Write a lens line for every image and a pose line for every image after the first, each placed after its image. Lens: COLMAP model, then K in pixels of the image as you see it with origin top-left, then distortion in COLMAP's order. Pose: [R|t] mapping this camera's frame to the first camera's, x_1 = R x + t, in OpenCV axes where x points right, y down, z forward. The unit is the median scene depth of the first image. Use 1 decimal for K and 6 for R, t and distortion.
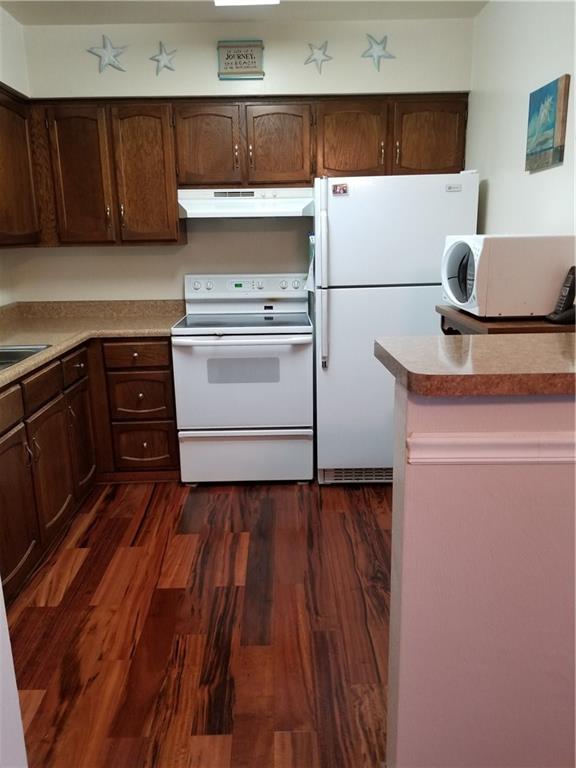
lens RADIAL K [[606.1, 0, 290.1], [0, 606.1, 385.1], [0, 0, 1]] dist [0.038052, -0.070128]
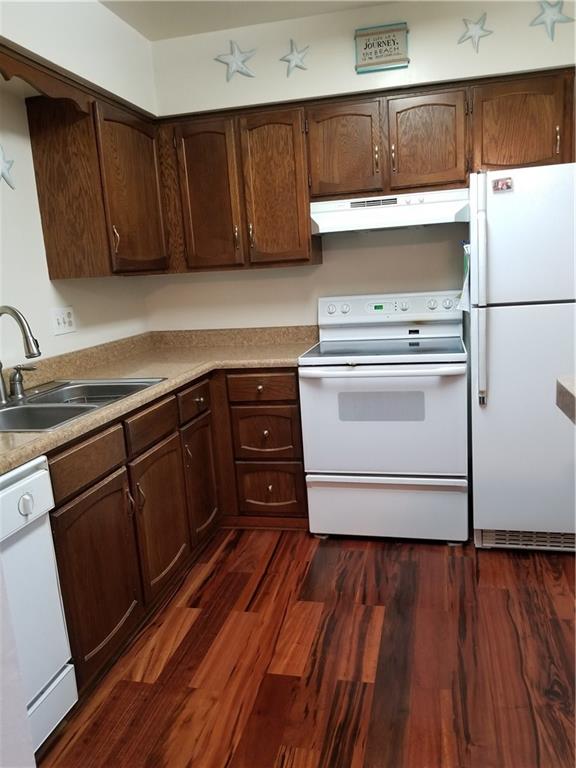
lens RADIAL K [[606.1, 0, 287.8], [0, 606.1, 386.2], [0, 0, 1]] dist [0.038052, -0.070128]
pose [[0.966391, 0.004130, -0.257043, 0.014725], [-0.014027, 0.999229, -0.036683, -0.019840], [0.256693, 0.039056, 0.965703, 0.149143]]
